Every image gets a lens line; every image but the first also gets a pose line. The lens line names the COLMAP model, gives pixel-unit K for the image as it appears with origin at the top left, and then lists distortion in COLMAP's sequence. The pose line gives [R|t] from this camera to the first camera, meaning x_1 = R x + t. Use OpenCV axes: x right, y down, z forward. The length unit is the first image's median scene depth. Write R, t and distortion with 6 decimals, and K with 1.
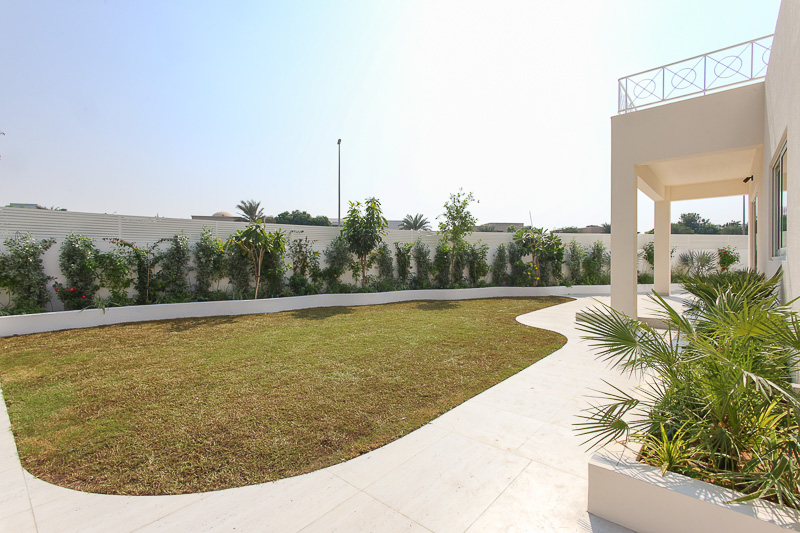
lens RADIAL K [[373.8, 0, 400.0], [0, 373.8, 263.0], [0, 0, 1]] dist [0.022790, 0.000974]
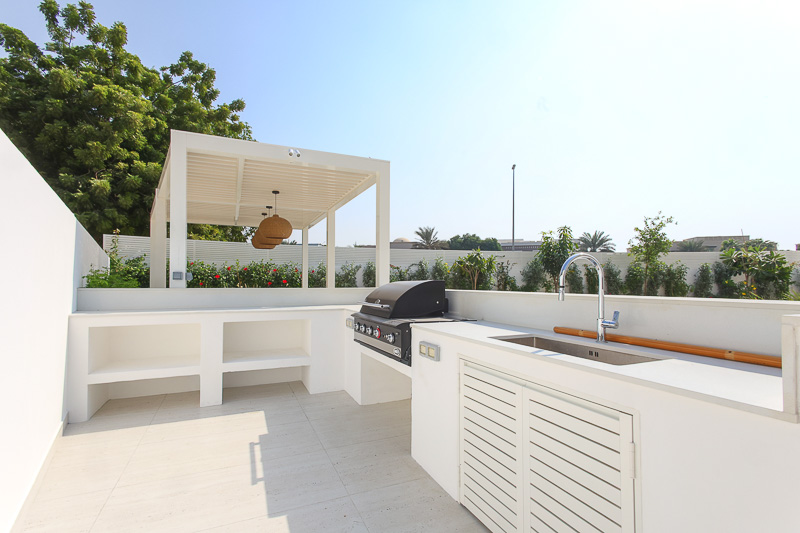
lens RADIAL K [[373.8, 0, 400.7], [0, 373.8, 278.8], [0, 0, 1]] dist [0.022790, 0.000974]
pose [[0.909731, 0.003884, -0.415180, -0.045940], [-0.009475, 0.999890, -0.011408, 0.008672], [0.415090, 0.014312, 0.909668, -0.257247]]
